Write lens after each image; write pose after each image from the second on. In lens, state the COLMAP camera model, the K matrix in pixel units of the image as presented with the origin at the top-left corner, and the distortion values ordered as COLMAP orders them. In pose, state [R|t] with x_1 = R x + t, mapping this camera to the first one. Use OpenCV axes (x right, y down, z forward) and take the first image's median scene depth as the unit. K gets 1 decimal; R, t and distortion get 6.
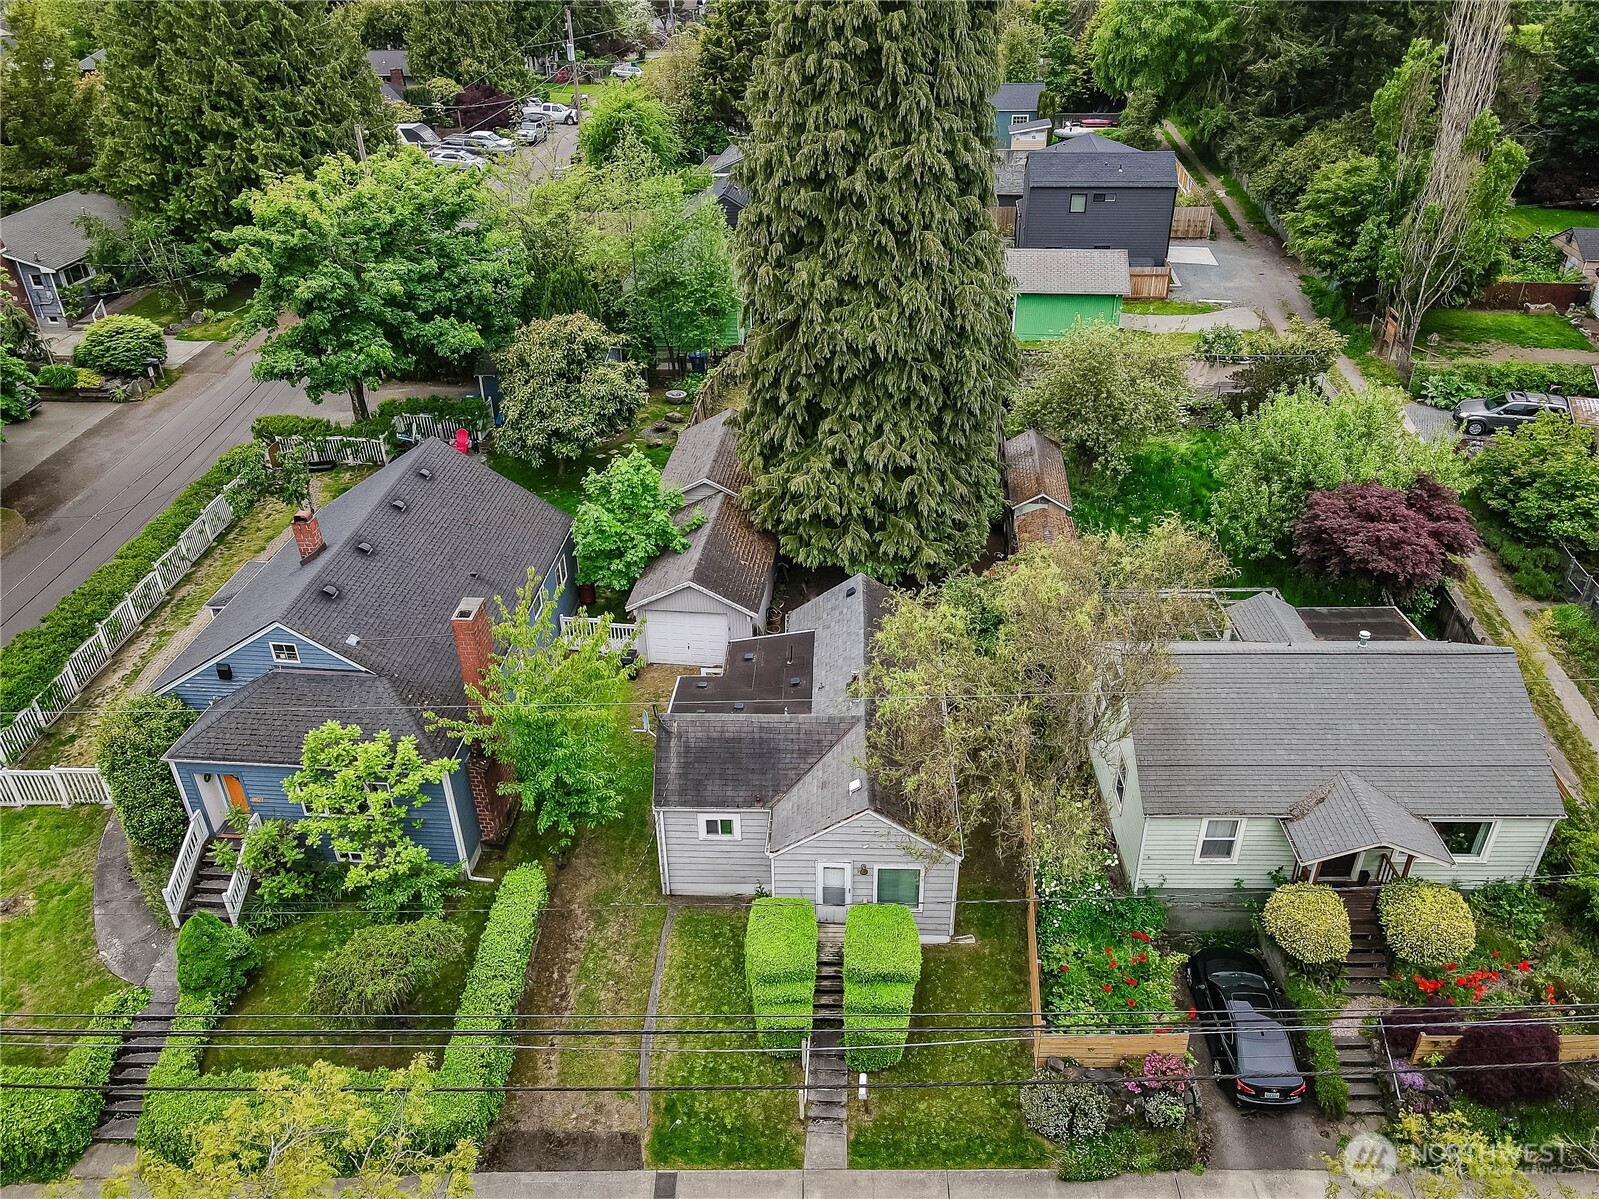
lens RADIAL K [[1205.0, 0, 802.4], [0, 1205.0, 604.7], [0, 0, 1]] dist [0.014057, 0.006991]
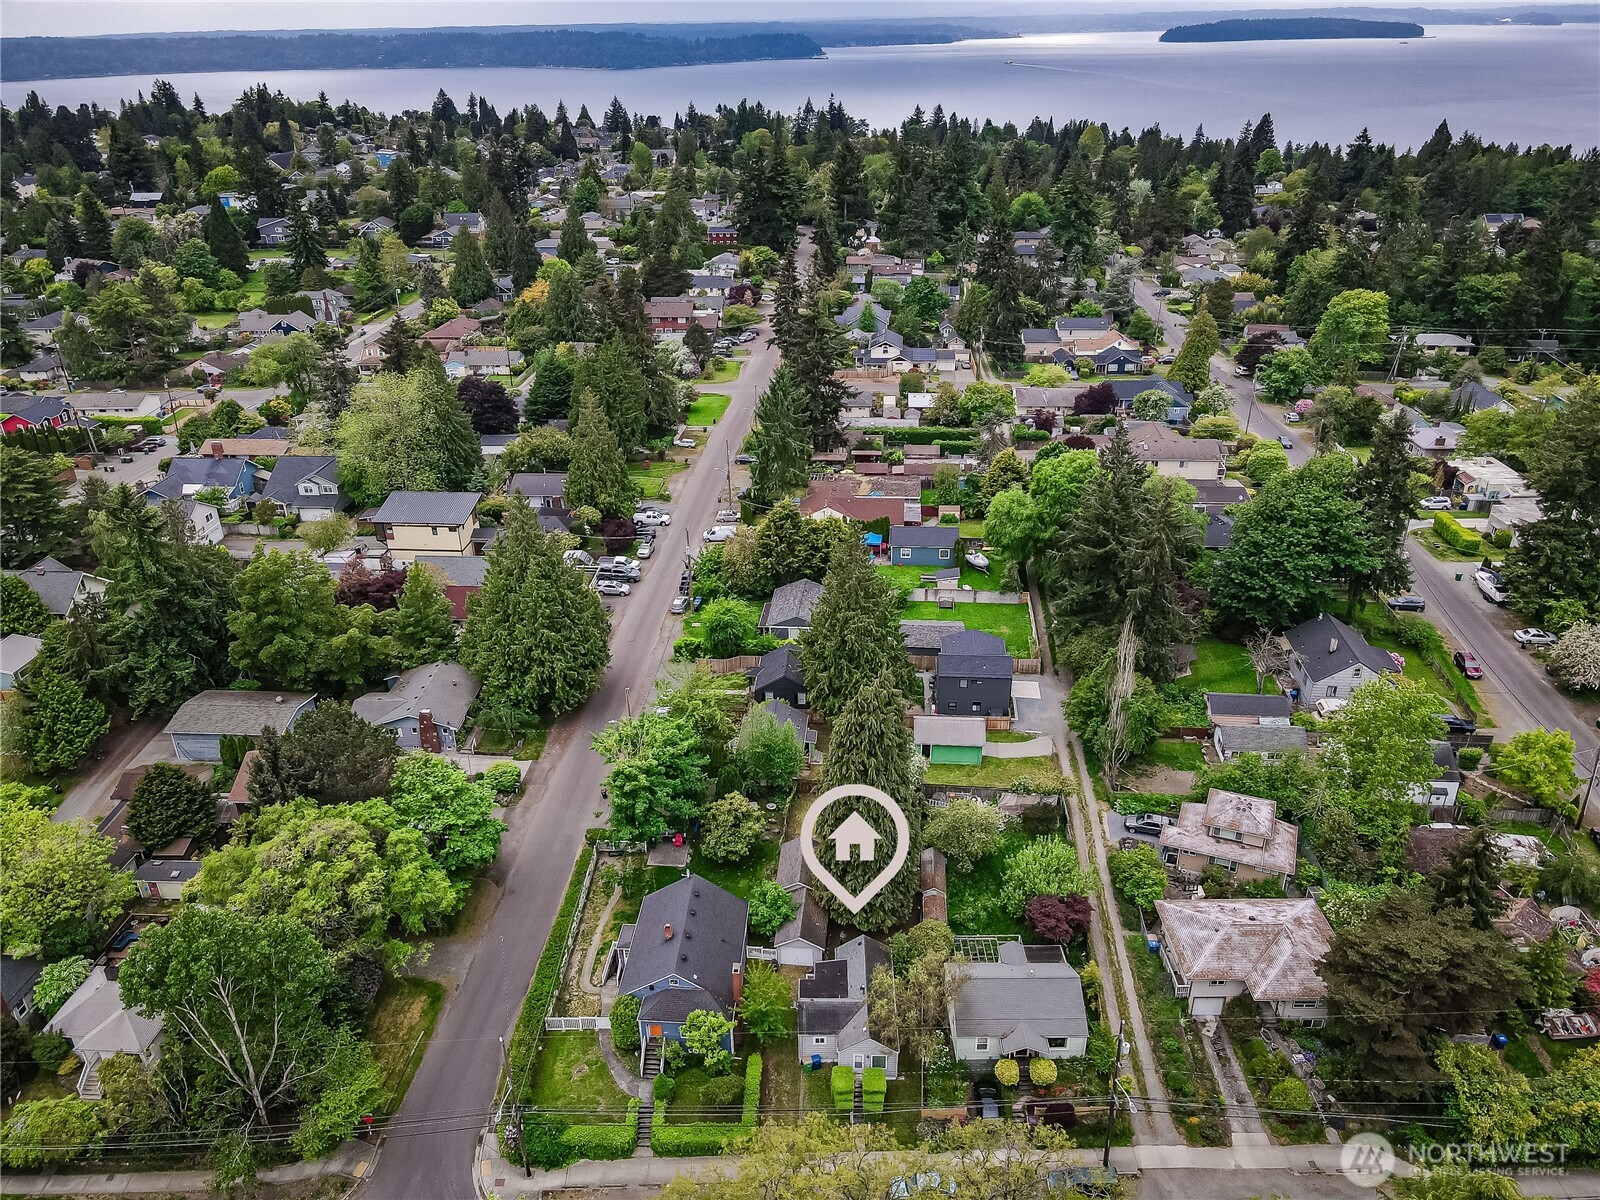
lens RADIAL K [[1172.6, 0, 794.6], [0, 1172.6, 603.0], [0, 0, 1]] dist [0.006271, 0.009788]
pose [[0.999883, -0.007544, 0.013331, -0.139028], [0.008572, 0.996855, -0.078788, -0.580948], [-0.012695, 0.078893, 0.996802, -1.730271]]
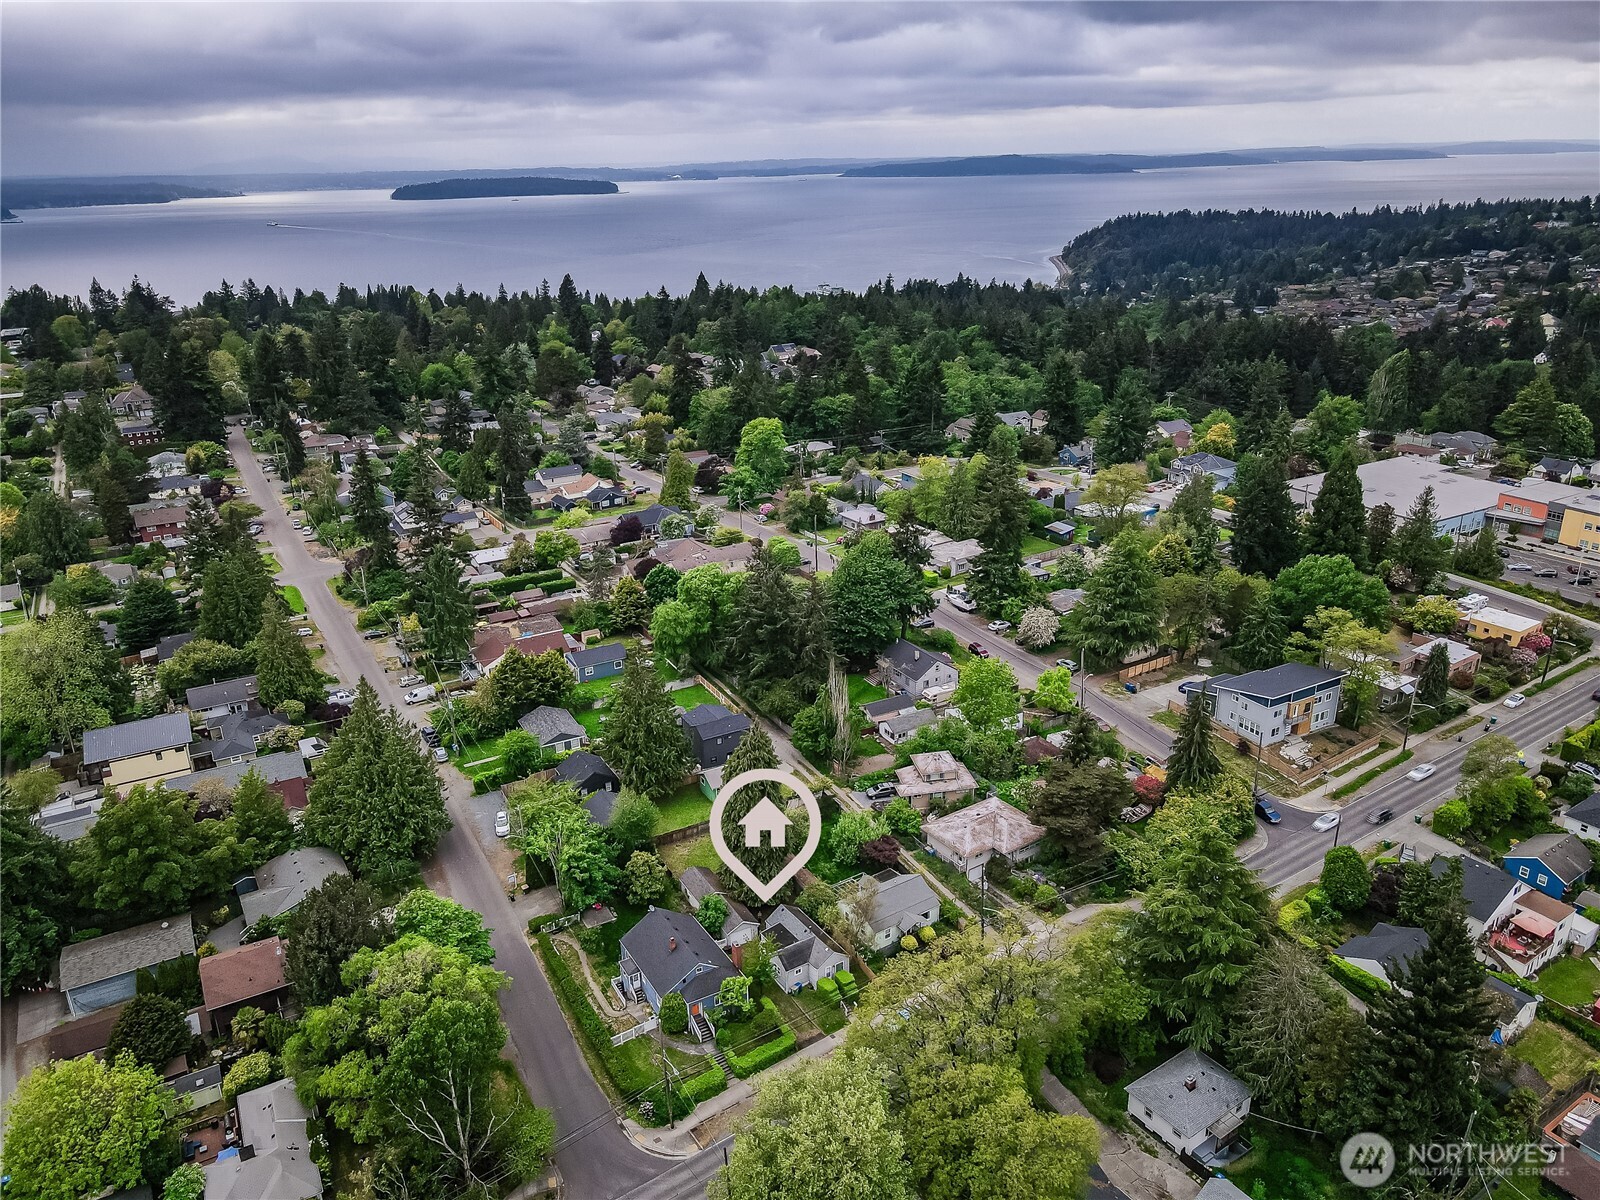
lens RADIAL K [[1172.6, 0, 794.6], [0, 1172.6, 603.0], [0, 0, 1]] dist [0.006271, 0.009788]
pose [[0.819766, -0.203997, 0.535134, -1.807461], [0.301570, 0.948129, -0.100538, -0.574528], [-0.486866, 0.243798, 0.838763, -2.521110]]
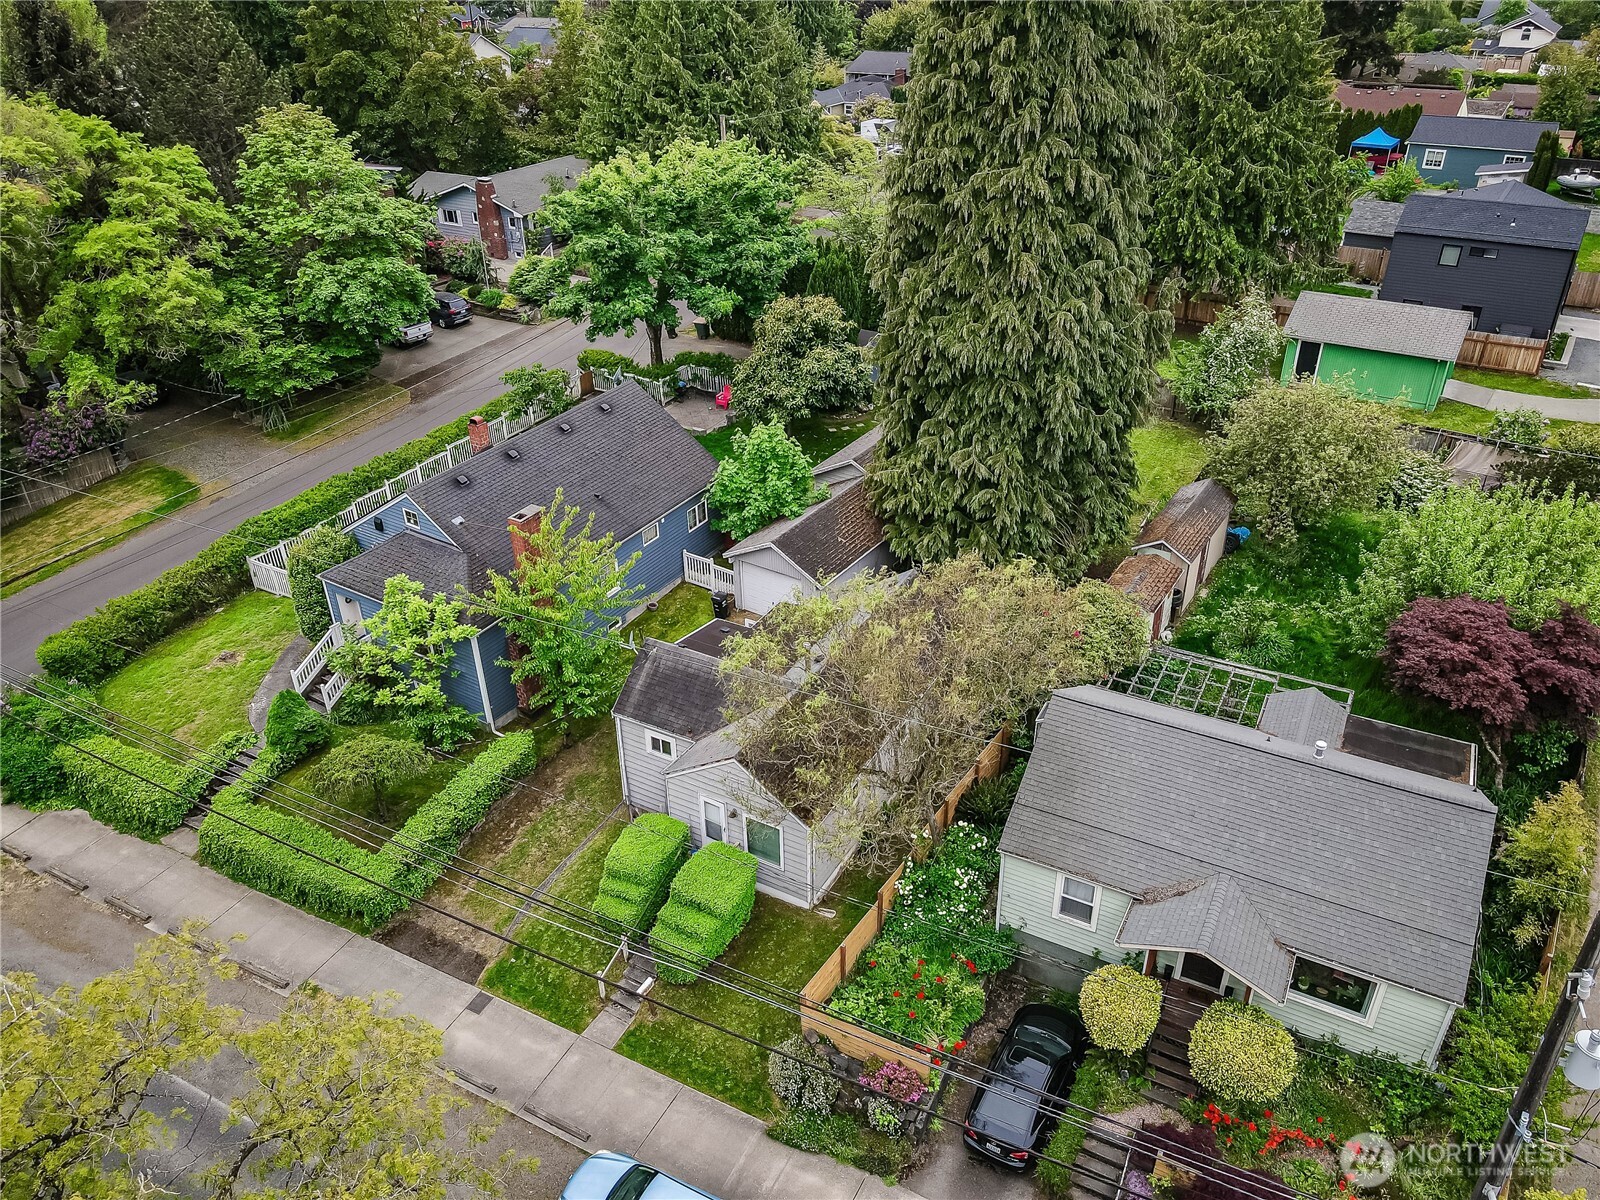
lens RADIAL K [[1172.6, 0, 794.6], [0, 1172.6, 603.0], [0, 0, 1]] dist [0.006271, 0.009788]
pose [[0.886416, 0.234244, -0.399245, 0.385780], [-0.231837, 0.971194, 0.055085, -0.031160], [0.400648, 0.043732, 0.915188, 0.027629]]
